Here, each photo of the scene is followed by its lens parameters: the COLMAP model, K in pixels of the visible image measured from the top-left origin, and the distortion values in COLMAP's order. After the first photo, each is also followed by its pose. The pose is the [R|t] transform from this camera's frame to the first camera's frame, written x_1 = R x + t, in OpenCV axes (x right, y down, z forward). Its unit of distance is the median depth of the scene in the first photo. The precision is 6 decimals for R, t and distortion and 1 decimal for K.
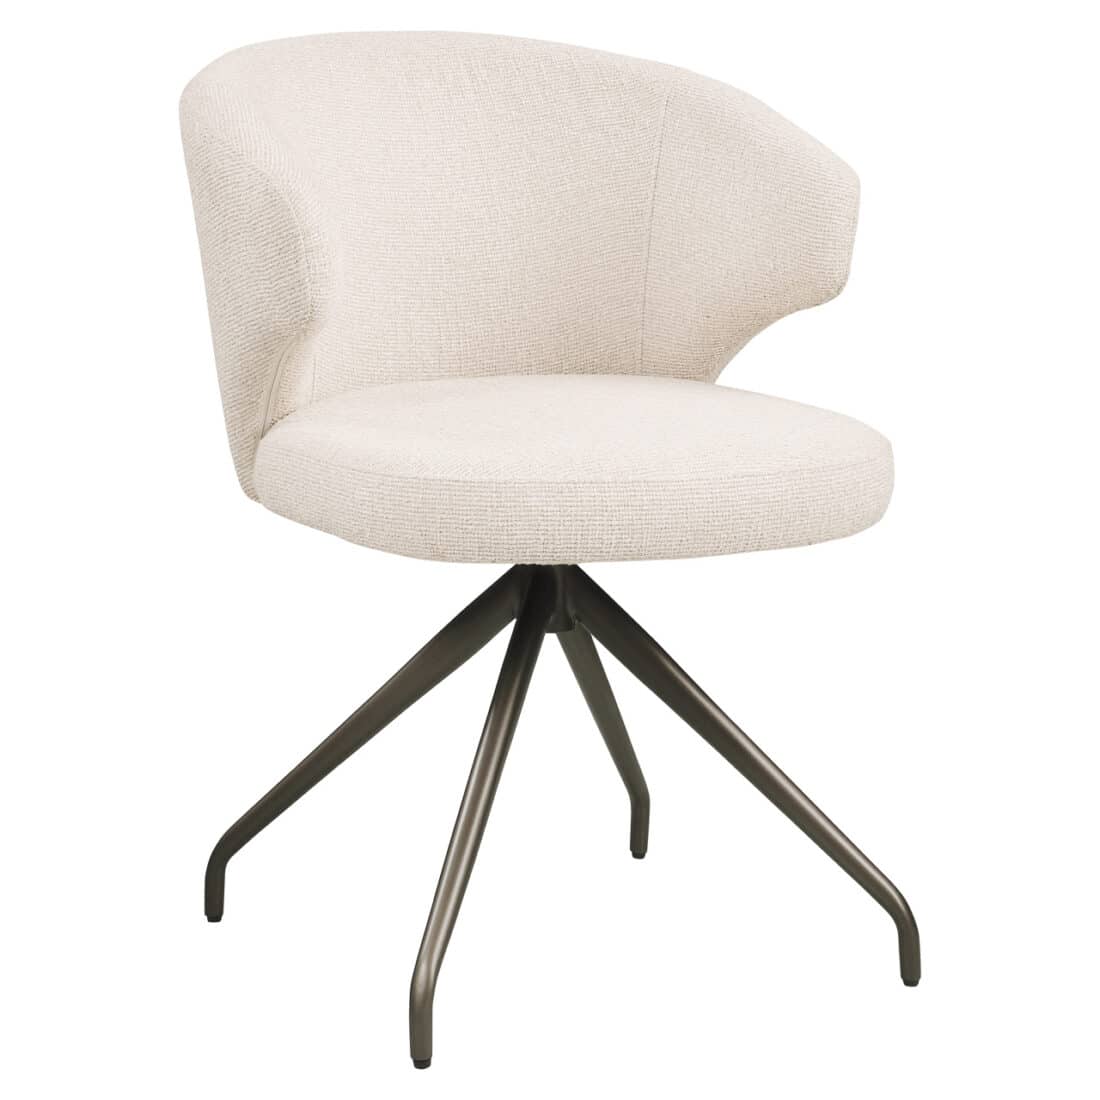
lens RADIAL K [[2821.0, 0, 551.2], [0, 2821.0, 551.3], [0, 0, 1]] dist [0.004458, 0.000000]
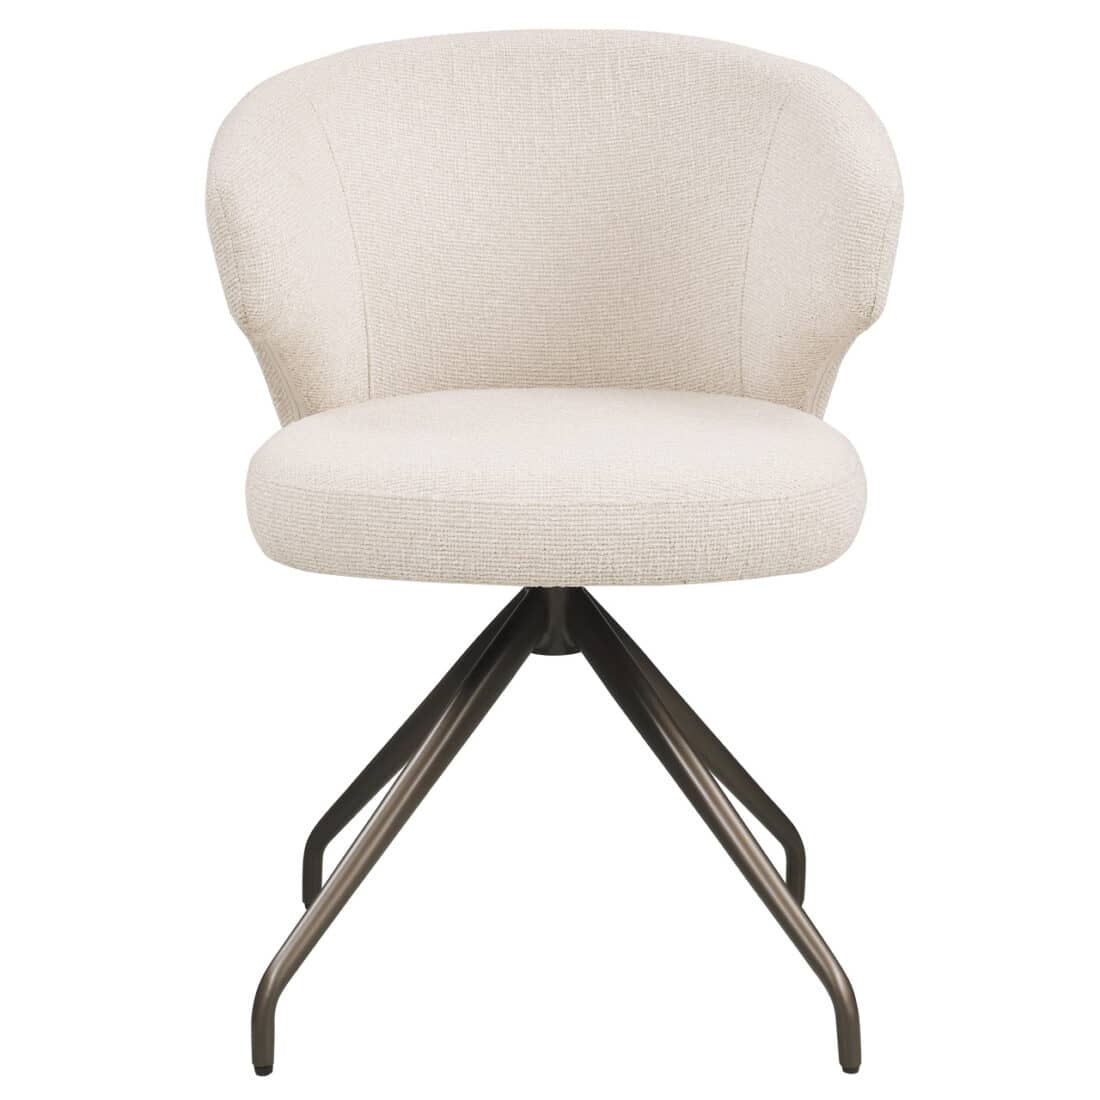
lens RADIAL K [[2910.3, 0, 553.8], [0, 2910.3, 546.4], [0, 0, 1]] dist [0.093766, 0.000000]
pose [[0.912701, 0.076995, -0.401310, 0.454103], [-0.077027, 0.996899, 0.016079, -0.027727], [0.401304, 0.016236, 0.915801, 0.098357]]
